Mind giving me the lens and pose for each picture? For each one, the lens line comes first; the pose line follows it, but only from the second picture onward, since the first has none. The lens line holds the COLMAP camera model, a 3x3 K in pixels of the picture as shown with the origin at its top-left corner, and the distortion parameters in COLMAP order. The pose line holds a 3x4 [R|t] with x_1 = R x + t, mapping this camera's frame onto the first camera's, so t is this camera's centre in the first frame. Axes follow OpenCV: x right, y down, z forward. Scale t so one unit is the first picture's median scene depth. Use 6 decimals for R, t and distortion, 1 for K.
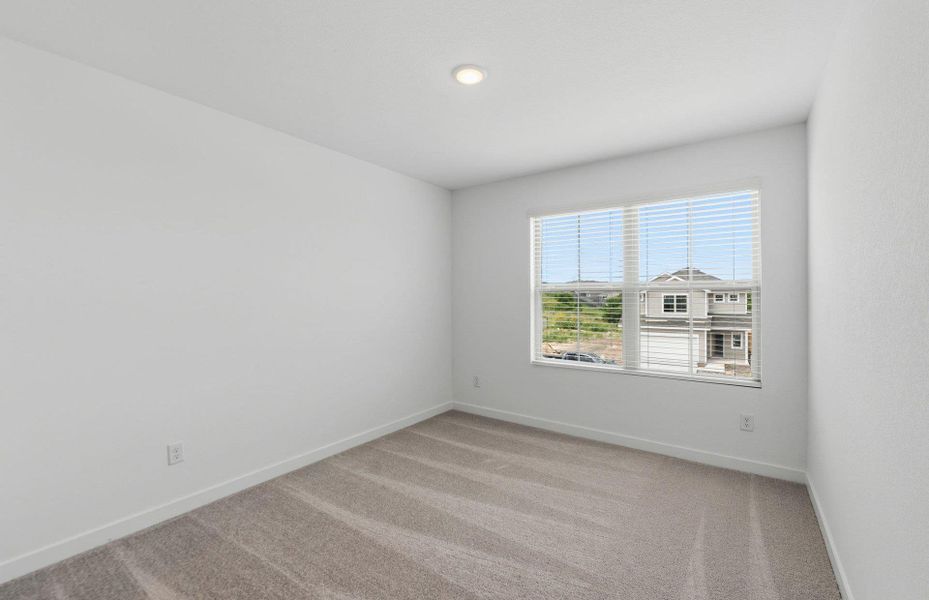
lens RADIAL K [[399.6, 0, 464.5], [0, 399.6, 295.7], [0, 0, 1]] dist [-0.002870, -0.000404]
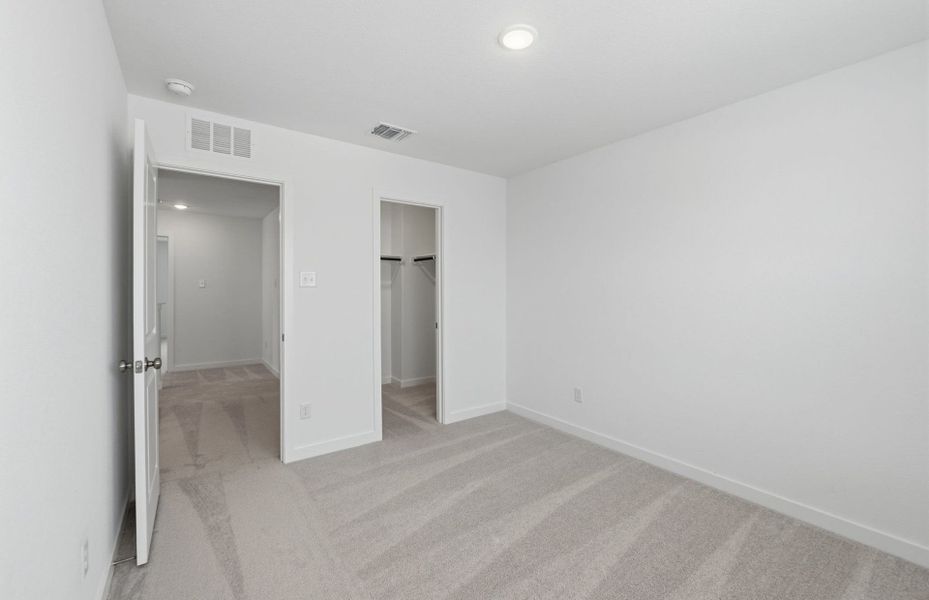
lens RADIAL K [[399.6, 0, 470.3], [0, 399.6, 297.7], [0, 0, 1]] dist [-0.002870, -0.000404]
pose [[-0.309277, 0.020499, -0.950751, 0.639401], [-0.011263, 0.999619, 0.025216, 0.004603], [0.950905, 0.018507, -0.308928, 0.863925]]
